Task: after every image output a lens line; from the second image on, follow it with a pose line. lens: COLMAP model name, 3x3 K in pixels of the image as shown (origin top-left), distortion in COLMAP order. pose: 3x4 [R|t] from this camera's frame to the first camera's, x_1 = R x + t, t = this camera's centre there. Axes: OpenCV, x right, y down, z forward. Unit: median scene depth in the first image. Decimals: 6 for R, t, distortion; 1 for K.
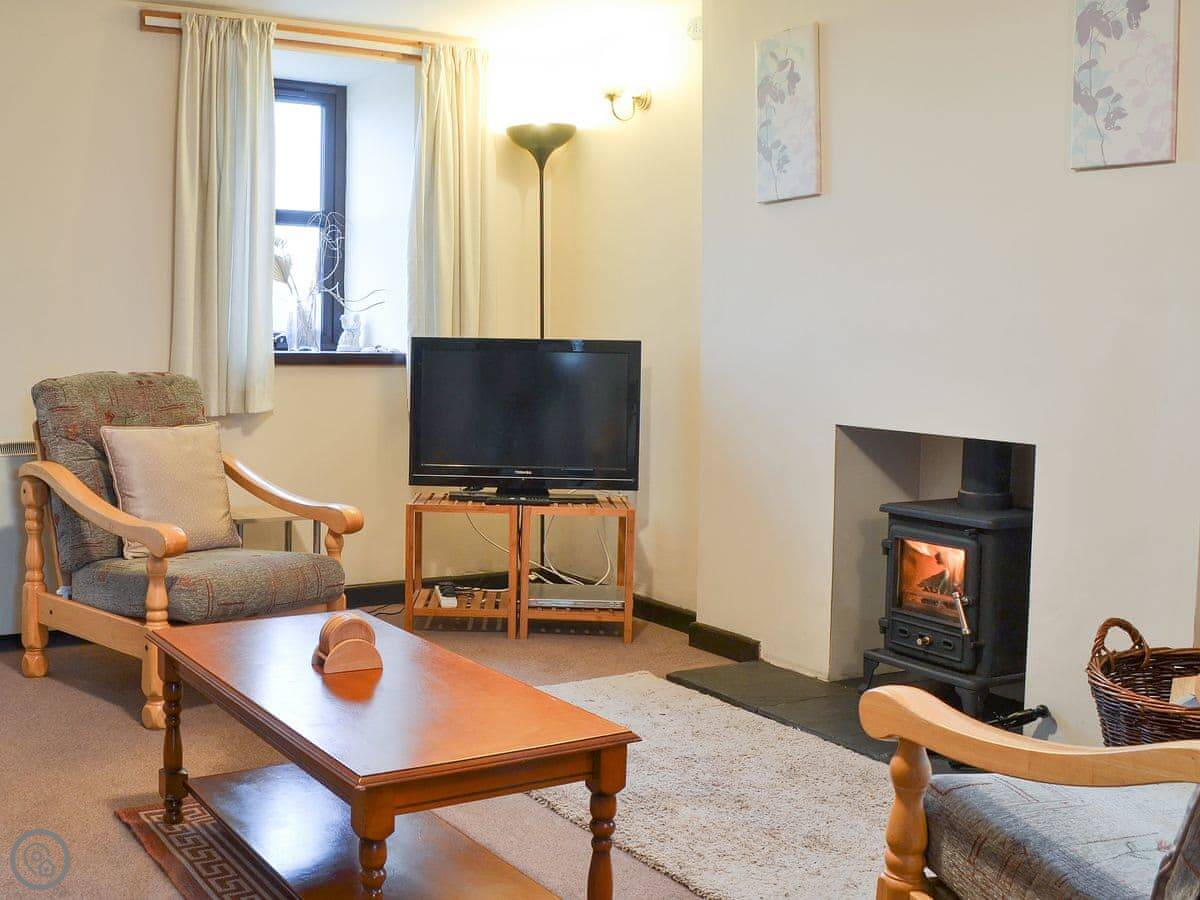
lens RADIAL K [[1454.3, 0, 598.1], [0, 1454.3, 306.2], [0, 0, 1]] dist [-0.087887, -0.001835]
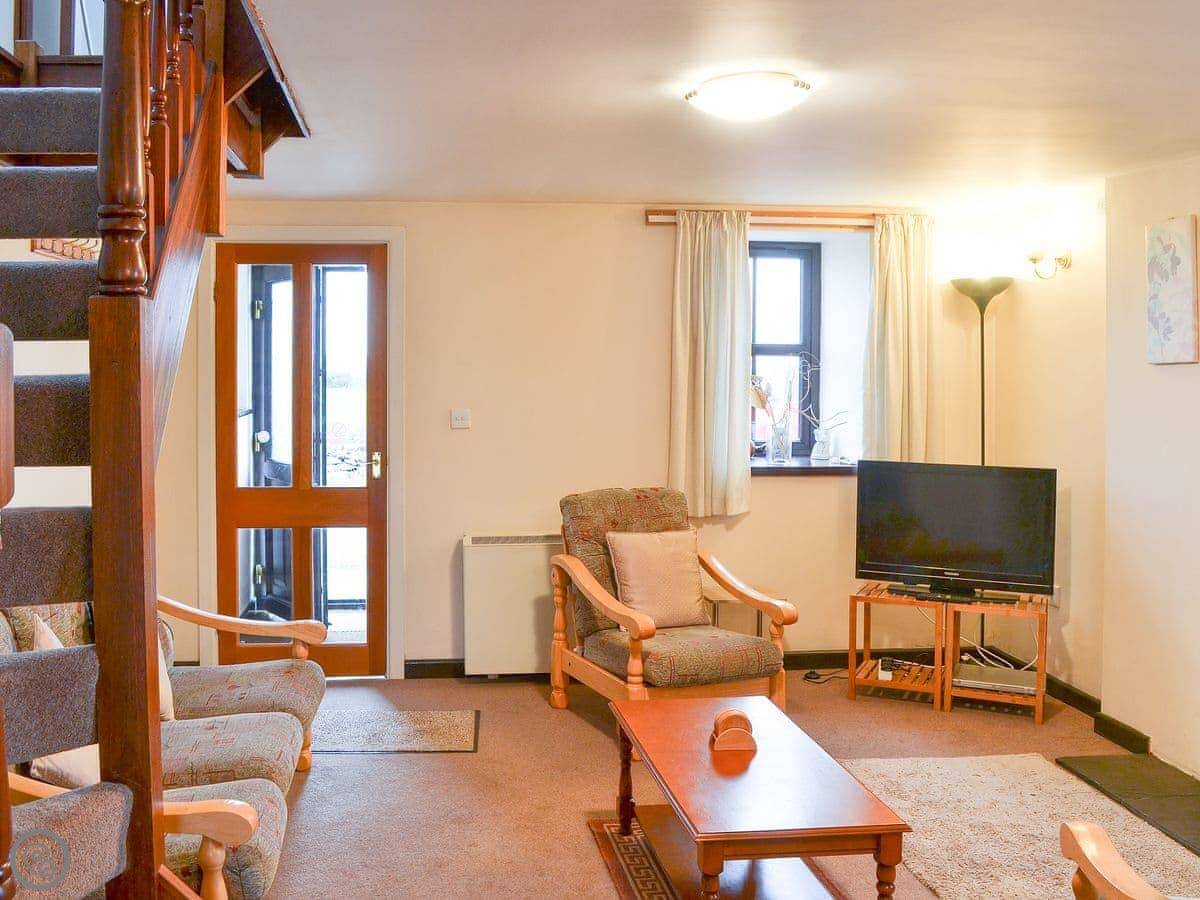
lens RADIAL K [[1454.3, 0, 598.1], [0, 1454.3, 306.2], [0, 0, 1]] dist [-0.087887, -0.001835]
pose [[0.913516, 0.015049, -0.406524, 0.176743], [-0.011159, 0.999866, 0.011938, -0.127959], [0.406649, -0.006369, 0.913562, -0.225505]]
